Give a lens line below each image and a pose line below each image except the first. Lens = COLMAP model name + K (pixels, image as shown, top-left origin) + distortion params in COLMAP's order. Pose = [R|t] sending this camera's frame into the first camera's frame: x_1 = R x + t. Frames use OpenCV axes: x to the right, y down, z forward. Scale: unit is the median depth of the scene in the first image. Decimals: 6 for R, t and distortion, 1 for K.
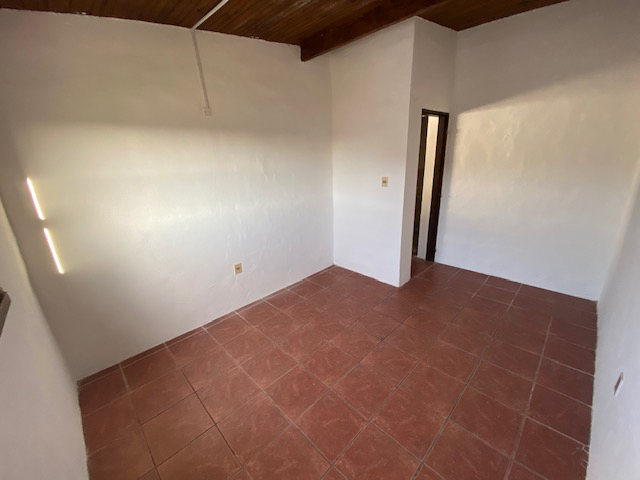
lens RADIAL K [[260.4, 0, 320.0], [0, 260.4, 240.0], [0, 0, 1]] dist [0.027194, -0.019484]
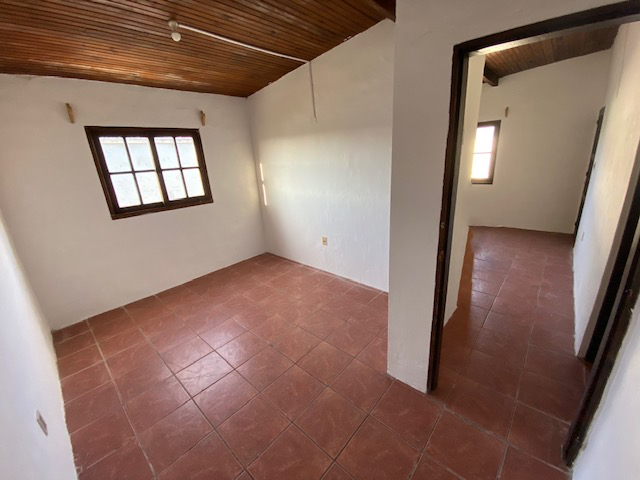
lens RADIAL K [[260.4, 0, 320.0], [0, 260.4, 240.0], [0, 0, 1]] dist [0.027194, -0.019484]
pose [[0.046302, 0.347729, -0.936451, 0.903557], [-0.246589, 0.912424, 0.326615, -0.313911], [0.968014, 0.215795, 0.127993, 0.834375]]
